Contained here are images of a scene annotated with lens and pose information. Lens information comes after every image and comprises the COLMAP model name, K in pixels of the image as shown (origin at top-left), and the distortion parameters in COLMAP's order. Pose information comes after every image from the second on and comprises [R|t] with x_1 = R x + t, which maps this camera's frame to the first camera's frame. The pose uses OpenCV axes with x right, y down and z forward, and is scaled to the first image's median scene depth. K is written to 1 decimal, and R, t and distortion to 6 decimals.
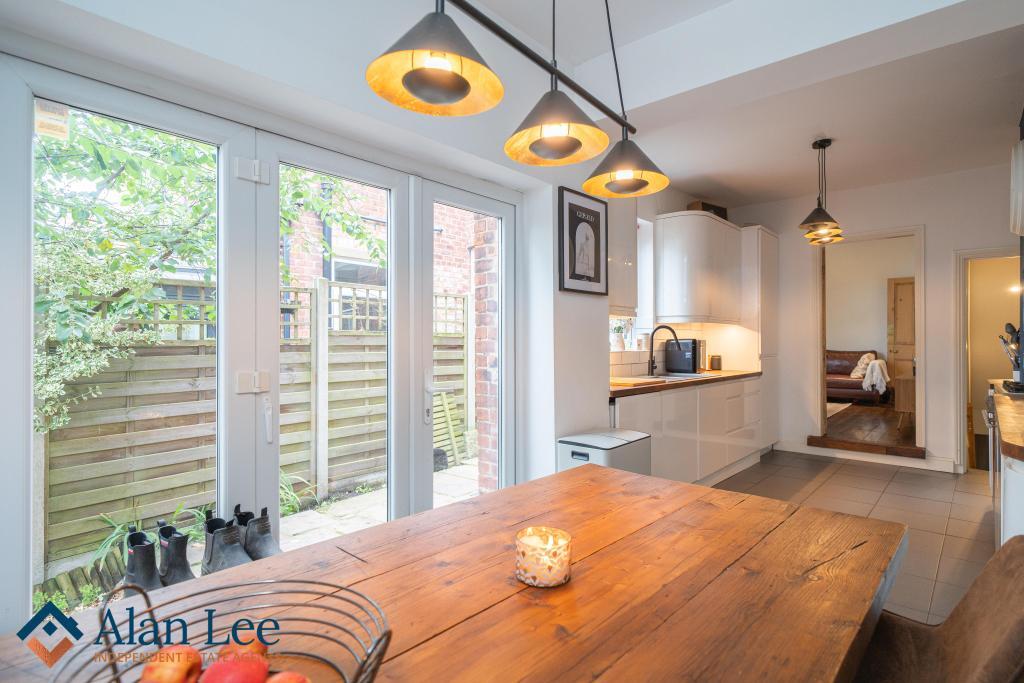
lens RADIAL K [[522.4, 0, 513.8], [0, 522.4, 340.5], [0, 0, 1]] dist [-0.003234, -0.000151]
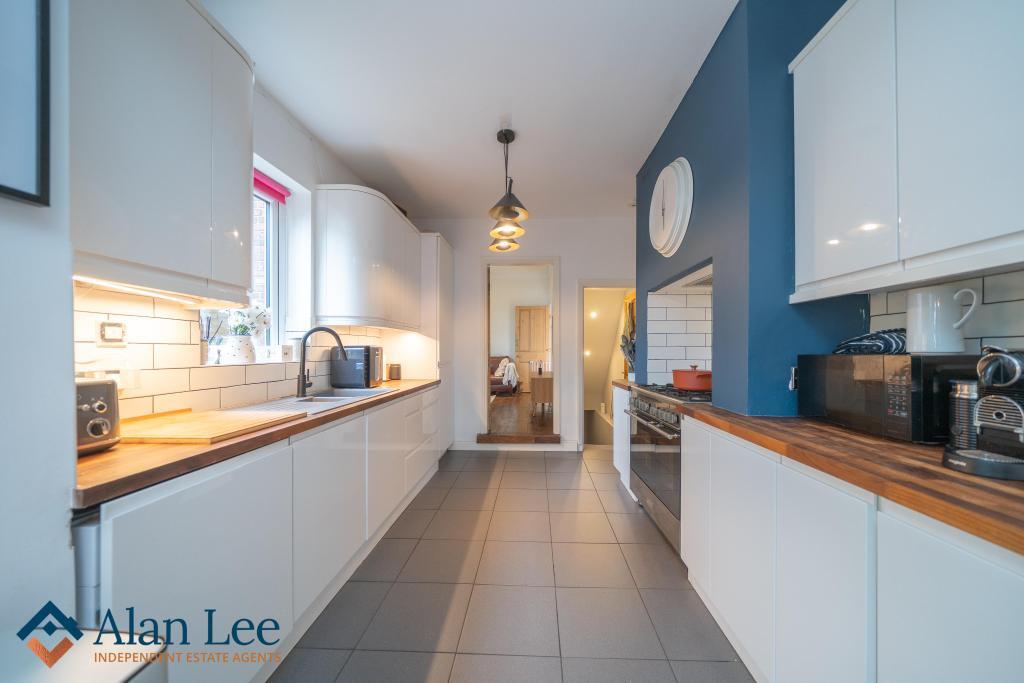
lens RADIAL K [[353.2, 0, 518.1], [0, 353.2, 348.8], [0, 0, 1]] dist [-0.005044, -0.000234]
pose [[0.770405, 0.001912, 0.637552, 0.168649], [-0.000833, 0.999998, -0.001992, 0.002161], [-0.637555, 0.001004, 0.770405, 0.407974]]
